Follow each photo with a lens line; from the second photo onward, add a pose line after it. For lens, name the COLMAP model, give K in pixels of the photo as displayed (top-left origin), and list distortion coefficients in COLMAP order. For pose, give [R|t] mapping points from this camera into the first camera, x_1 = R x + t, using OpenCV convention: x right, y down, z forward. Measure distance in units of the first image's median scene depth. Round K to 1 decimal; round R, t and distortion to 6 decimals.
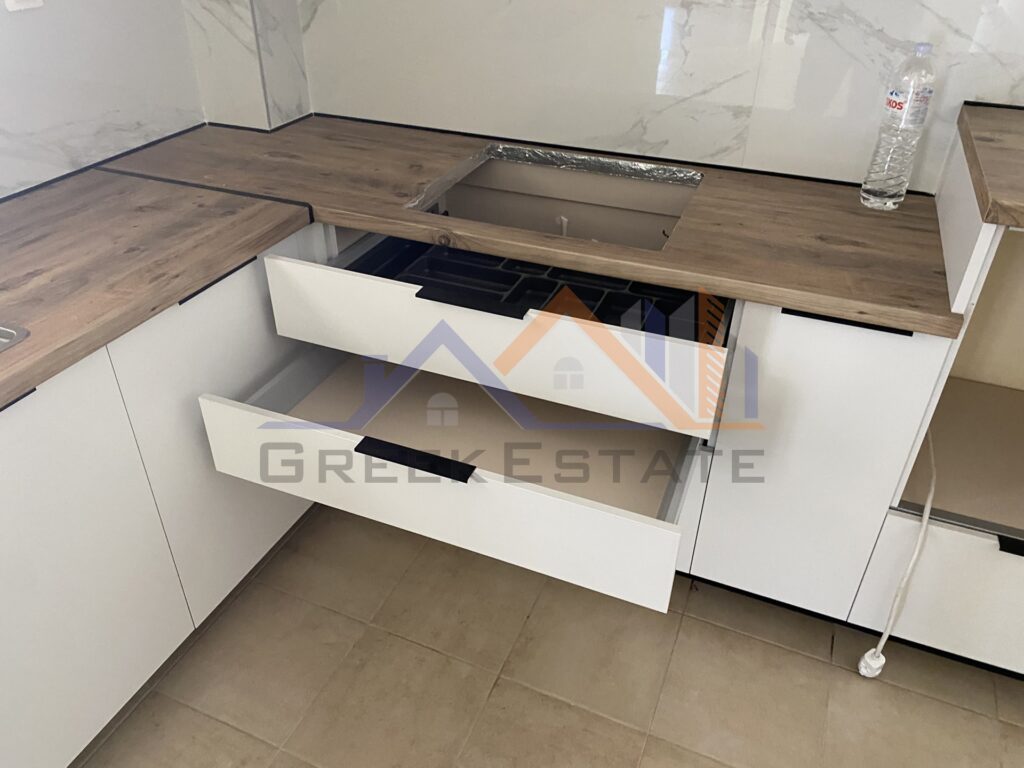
lens RADIAL K [[771.1, 0, 504.1], [0, 771.1, 373.6], [0, 0, 1]] dist [0.030247, -0.034832]
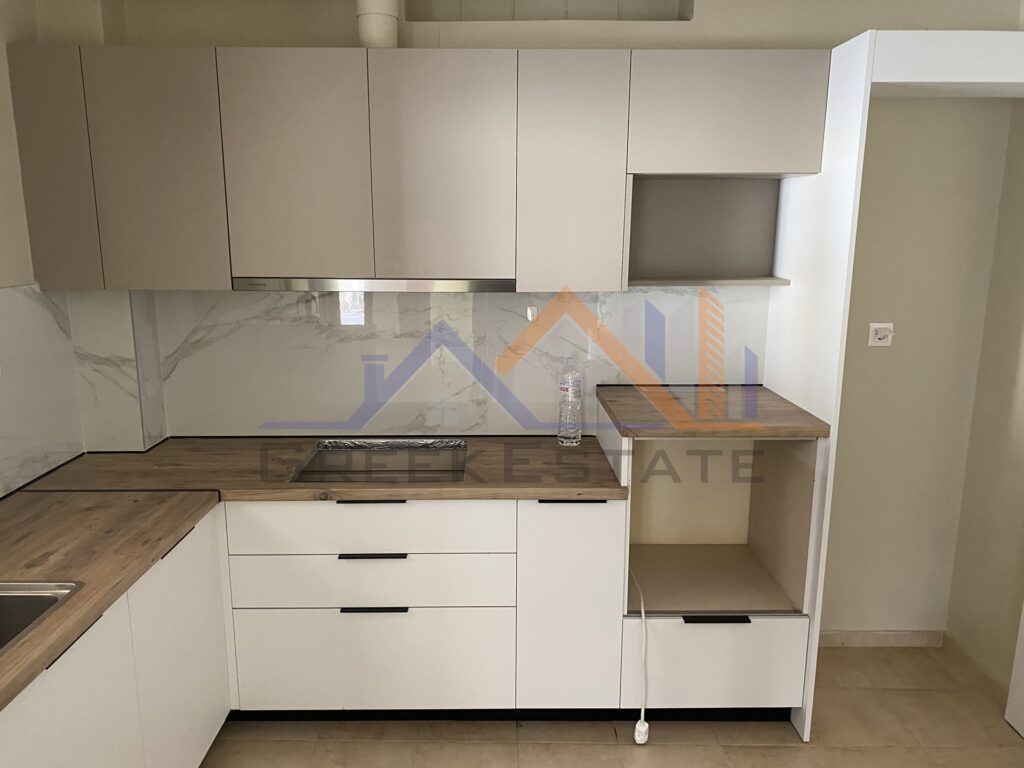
lens RADIAL K [[771.1, 0, 511.9], [0, 771.1, 383.4], [0, 0, 1]] dist [0.030247, -0.034832]
pose [[0.912030, -0.084301, 0.401367, -0.310582], [0.228690, 0.916911, -0.327071, 0.190842], [-0.340445, 0.390087, 0.855529, -0.477061]]
